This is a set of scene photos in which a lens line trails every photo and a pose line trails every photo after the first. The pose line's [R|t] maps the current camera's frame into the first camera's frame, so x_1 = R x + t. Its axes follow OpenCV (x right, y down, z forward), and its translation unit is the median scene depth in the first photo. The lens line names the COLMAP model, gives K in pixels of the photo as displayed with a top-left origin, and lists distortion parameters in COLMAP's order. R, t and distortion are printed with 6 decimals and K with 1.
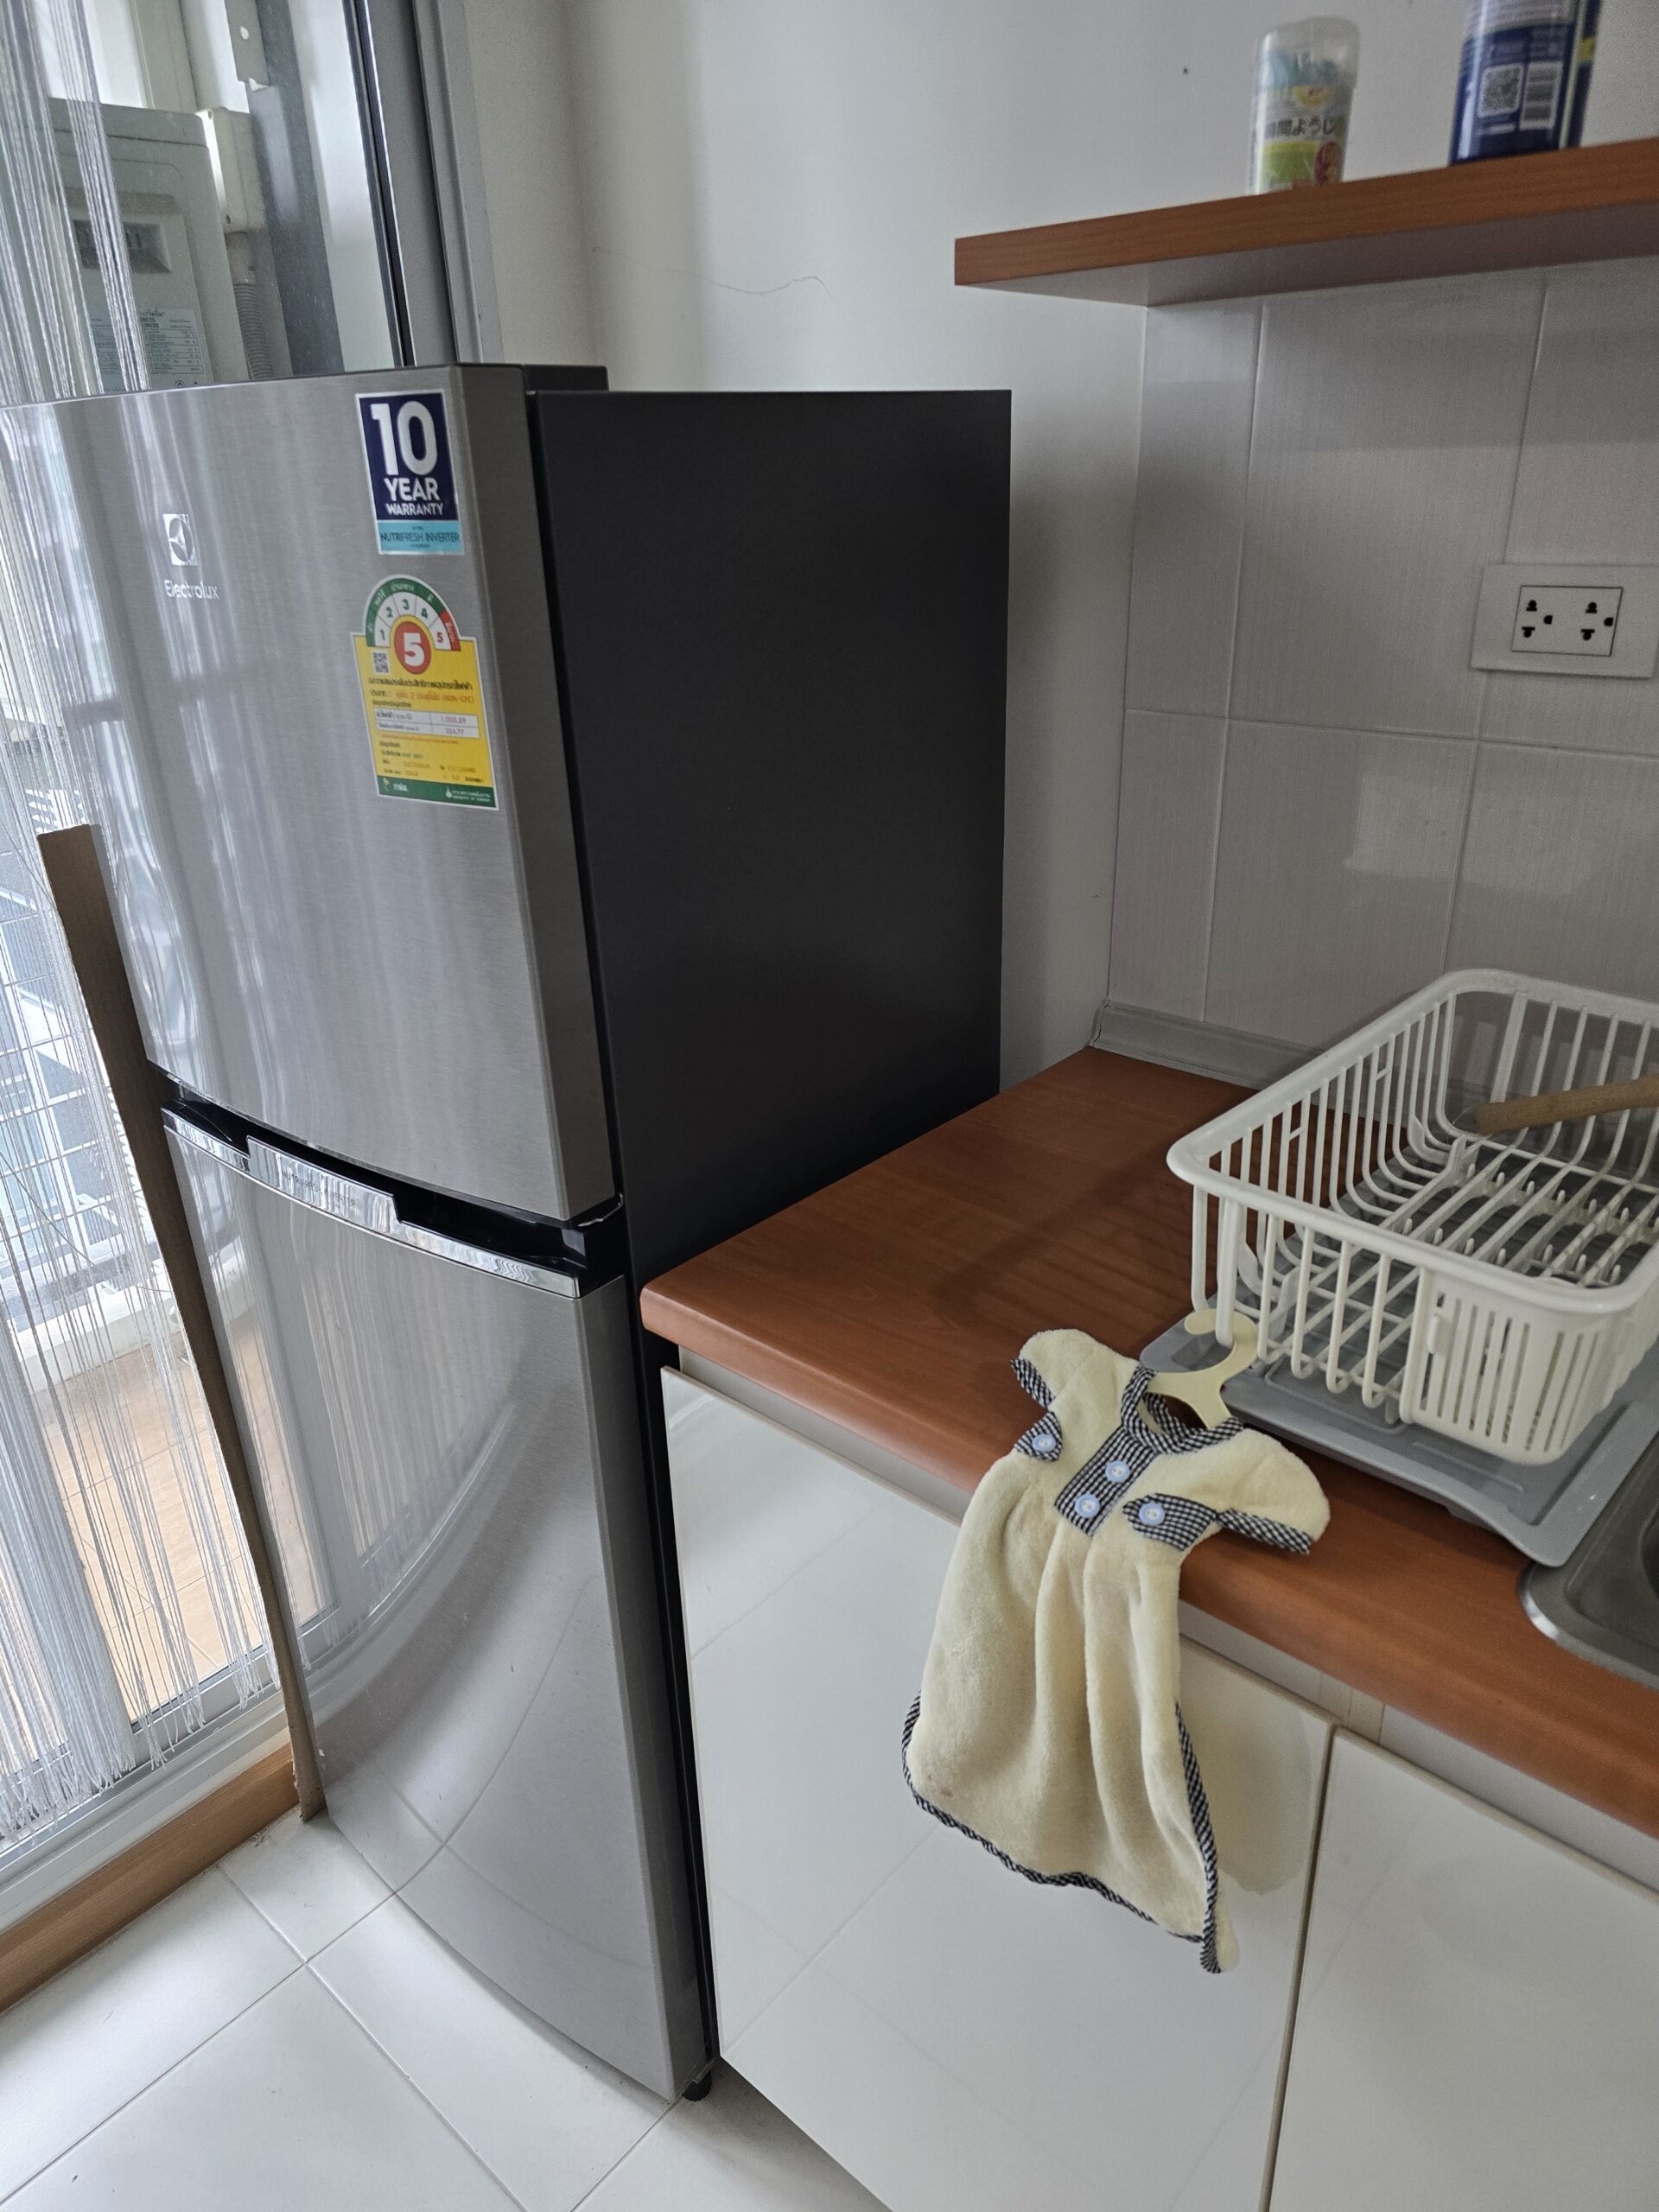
lens RADIAL K [[1488.3, 0, 823.4], [0, 1488.3, 1111.6], [0, 0, 1]] dist [0.024084, -0.020821]
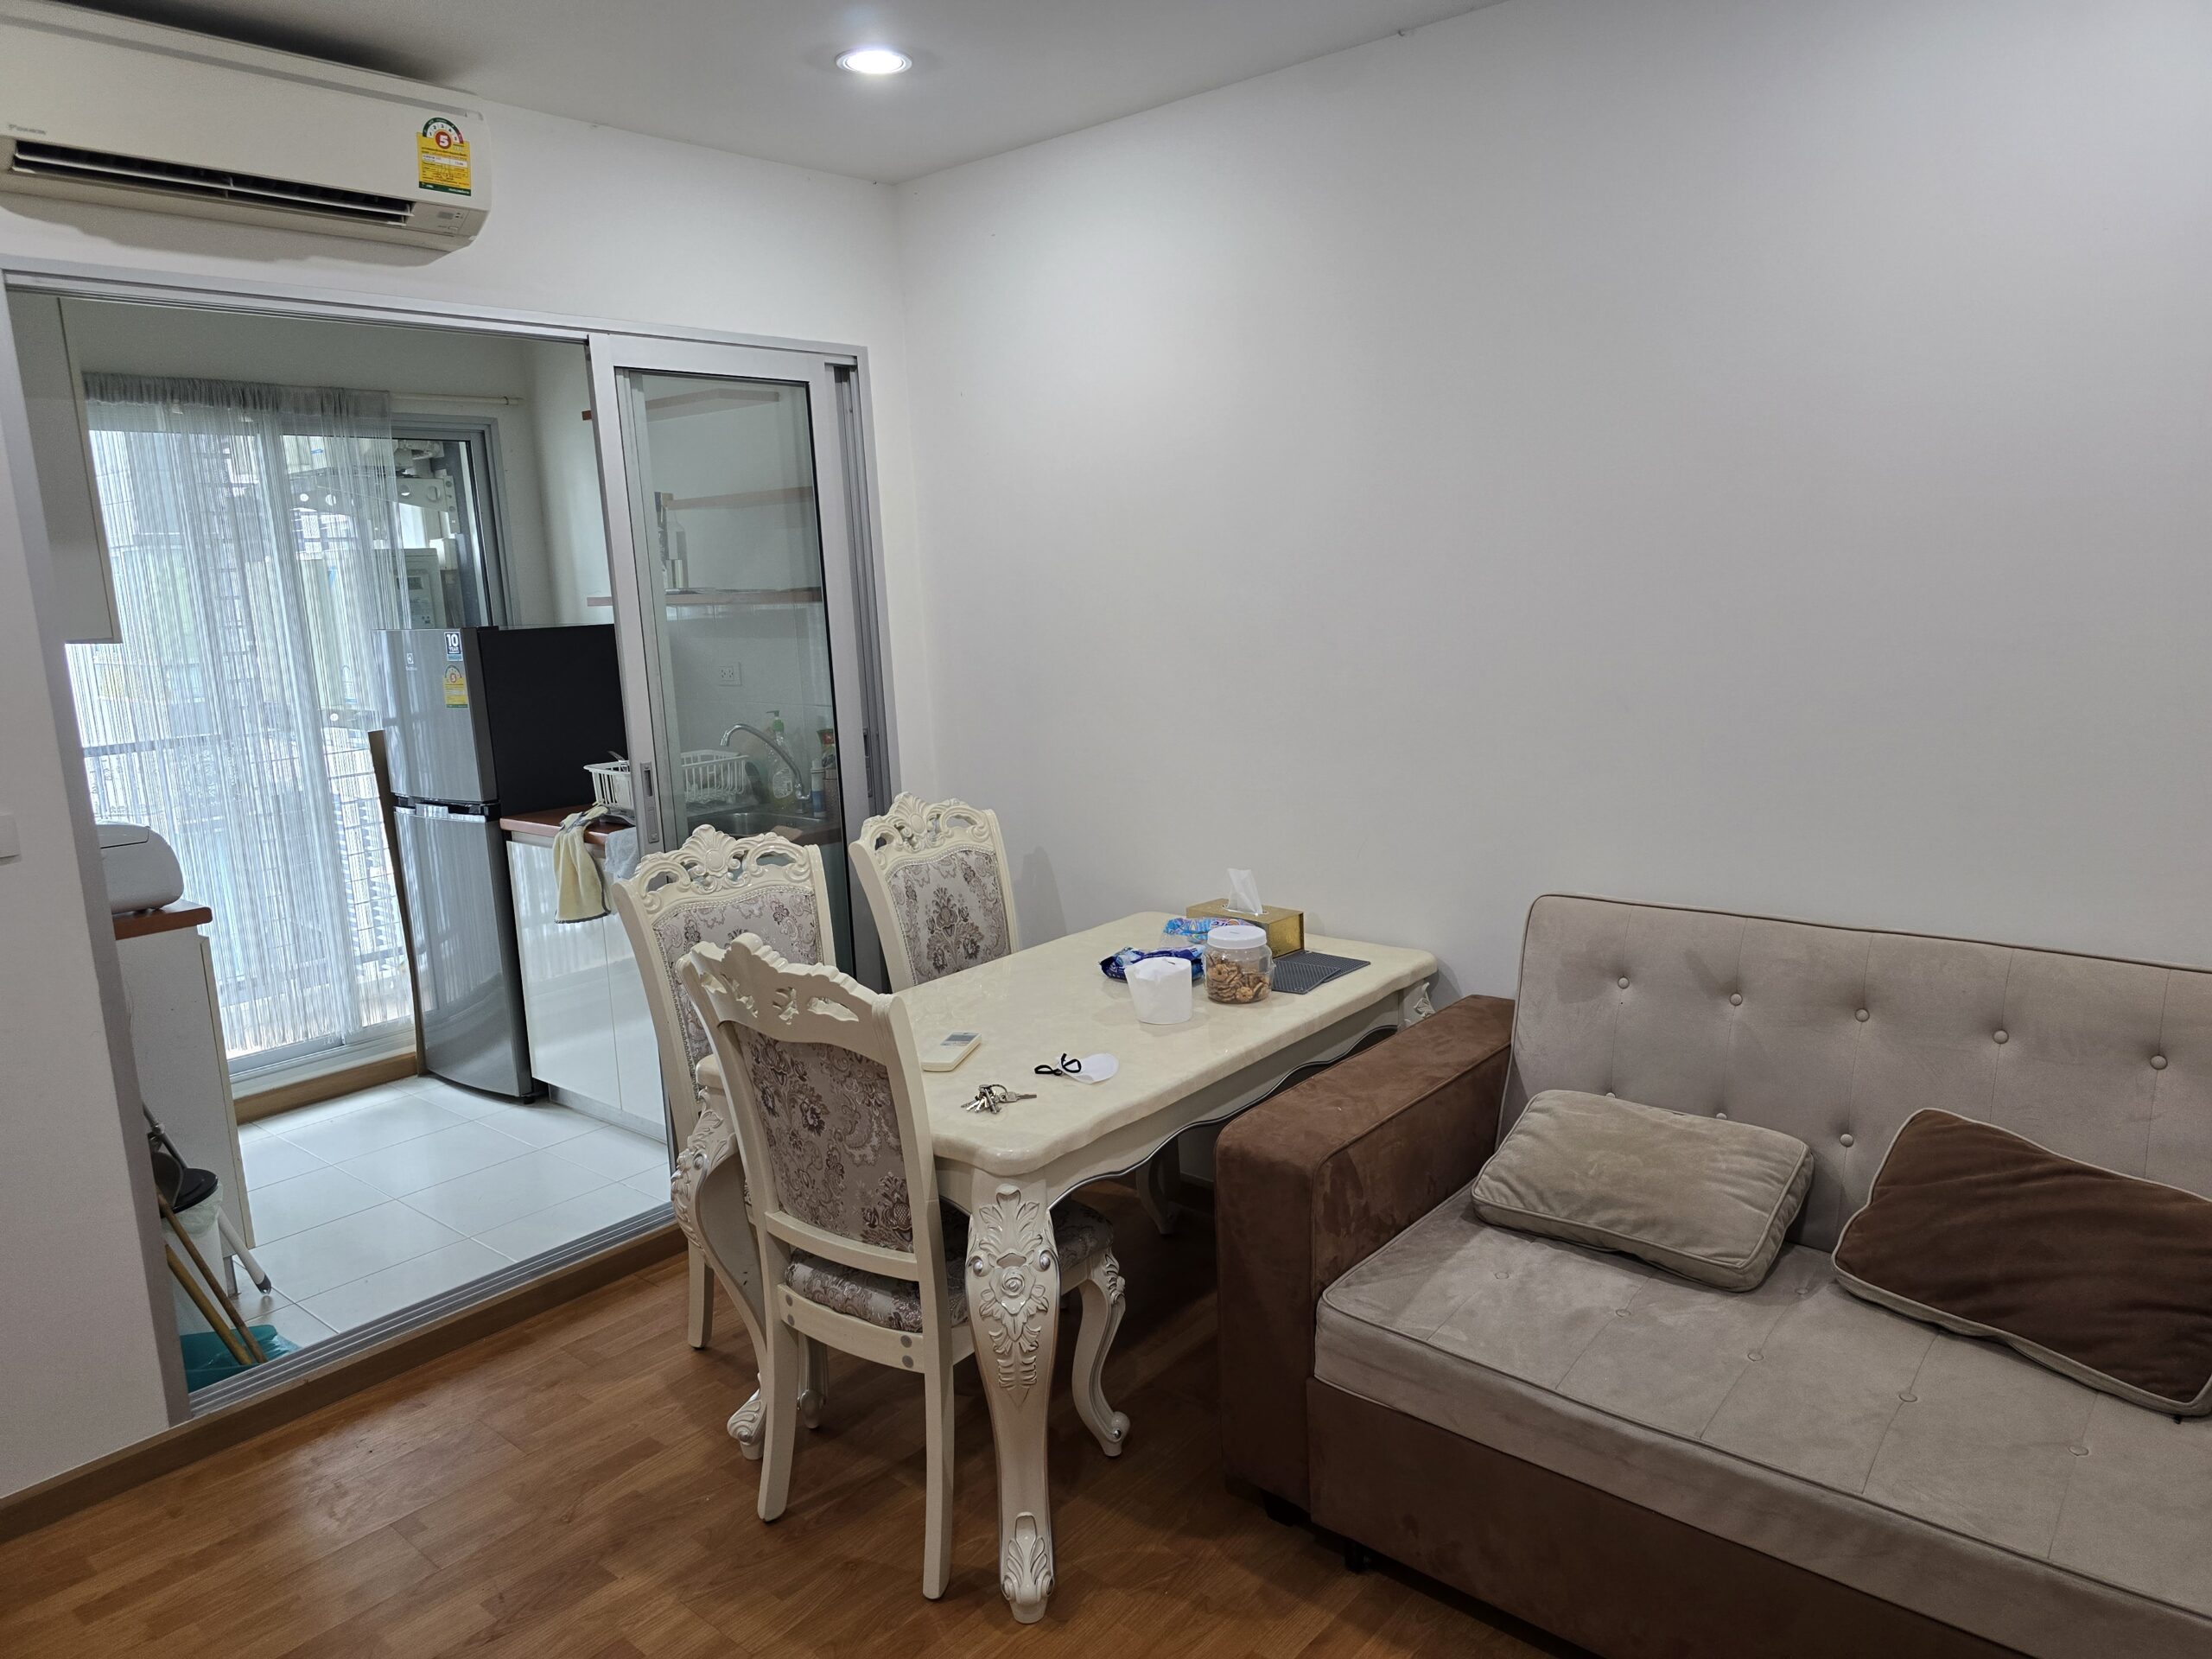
lens RADIAL K [[1488.3, 0, 1113.9], [0, 1488.3, 827.8], [0, 0, 1]] dist [0.024084, -0.020821]
pose [[0.999622, -0.017955, 0.020821, 1.281054], [0.022797, 0.964628, -0.262626, 1.082239], [-0.015369, 0.263001, 0.964673, -2.623552]]
